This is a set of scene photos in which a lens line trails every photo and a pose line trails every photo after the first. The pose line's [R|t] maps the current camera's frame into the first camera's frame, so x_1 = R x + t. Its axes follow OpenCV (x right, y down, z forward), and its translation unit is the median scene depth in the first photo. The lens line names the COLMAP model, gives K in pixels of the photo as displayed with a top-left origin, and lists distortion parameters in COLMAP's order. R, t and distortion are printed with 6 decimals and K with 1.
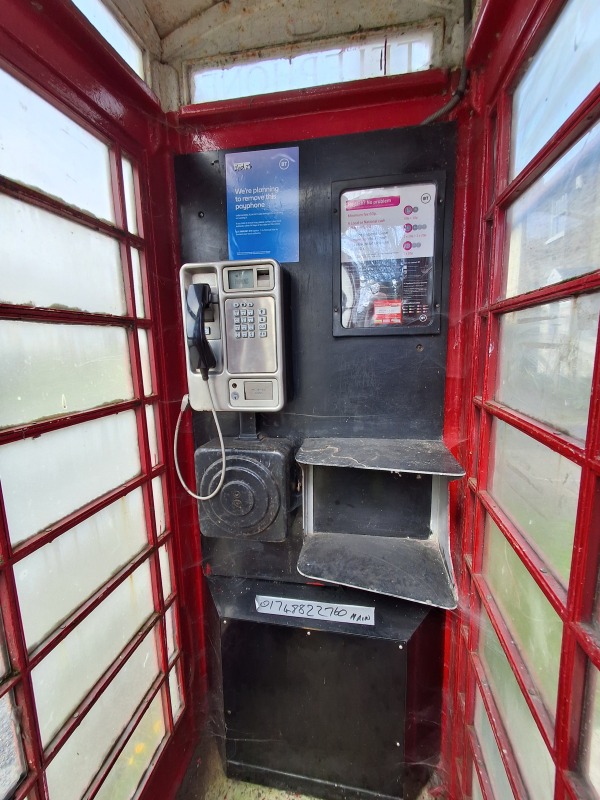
lens RADIAL K [[371.8, 0, 300.0], [0, 371.8, 400.0], [0, 0, 1]] dist [-0.003186, 0.012092]
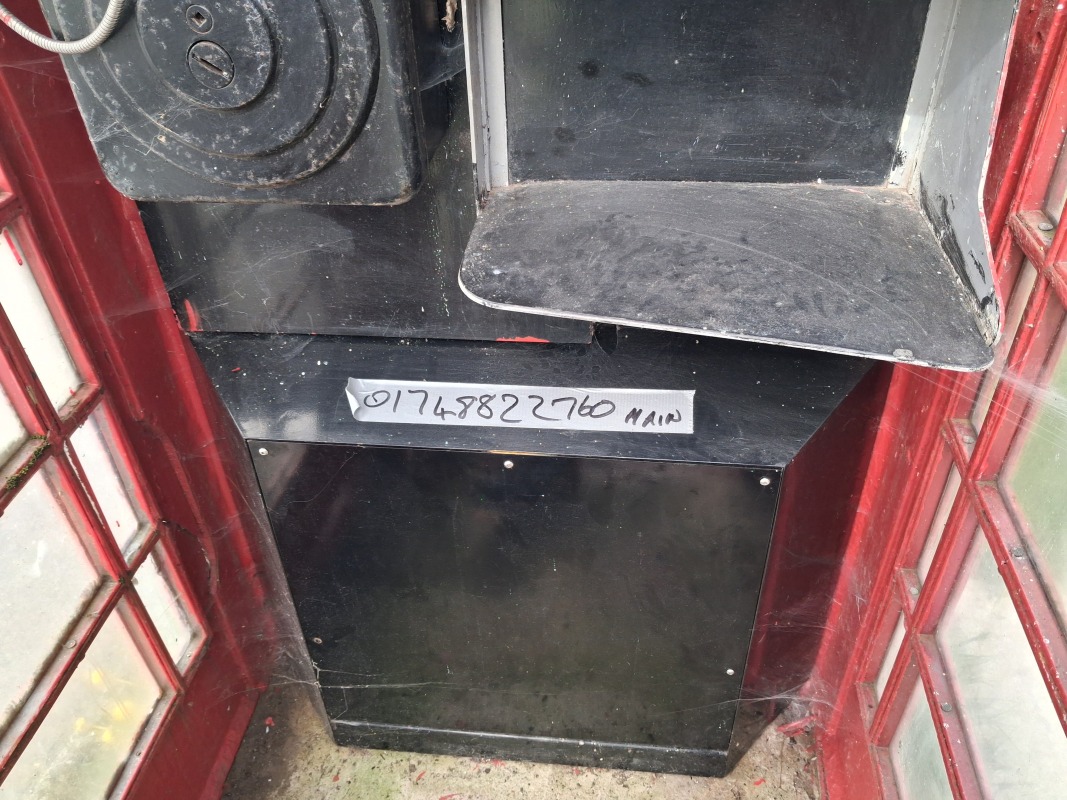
lens RADIAL K [[828.6, 0, 552.9], [0, 828.6, 402.4], [0, 0, 1]] dist [0.092260, -0.165717]
pose [[0.995917, -0.055183, 0.071446, 0.012707], [0.014661, 0.879780, 0.475155, 0.196355], [-0.089077, -0.472167, 0.876997, 0.324067]]
